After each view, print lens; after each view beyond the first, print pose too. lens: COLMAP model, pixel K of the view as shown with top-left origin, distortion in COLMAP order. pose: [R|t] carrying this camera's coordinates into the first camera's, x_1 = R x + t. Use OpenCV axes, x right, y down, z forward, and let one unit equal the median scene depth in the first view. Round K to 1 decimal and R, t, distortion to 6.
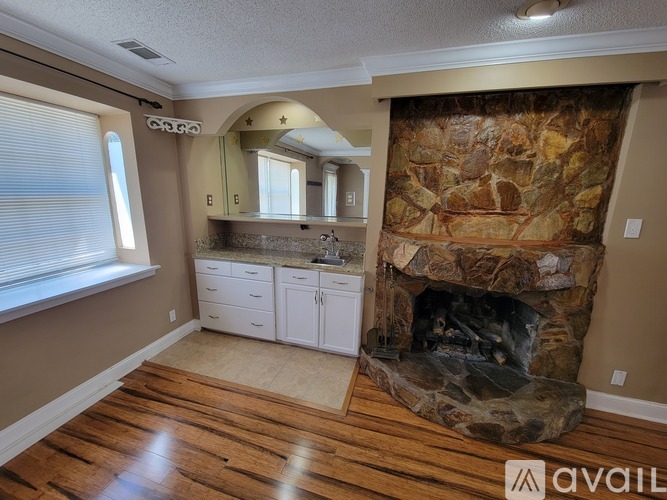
lens RADIAL K [[270.5, 0, 329.8], [0, 270.5, 251.7], [0, 0, 1]] dist [-0.000318, -0.000265]
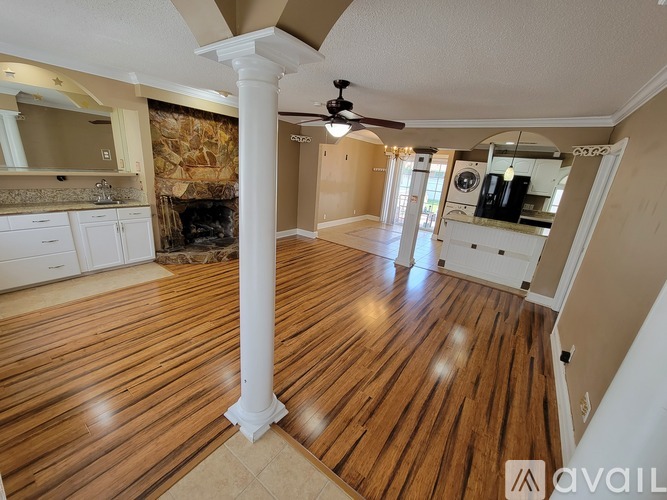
lens RADIAL K [[270.5, 0, 329.8], [0, 270.5, 251.7], [0, 0, 1]] dist [-0.000318, -0.000265]
pose [[0.341885, -0.282896, 0.896150, -1.162441], [0.123805, 0.958860, 0.255460, 0.076355], [-0.931551, 0.023610, 0.362844, -0.656263]]
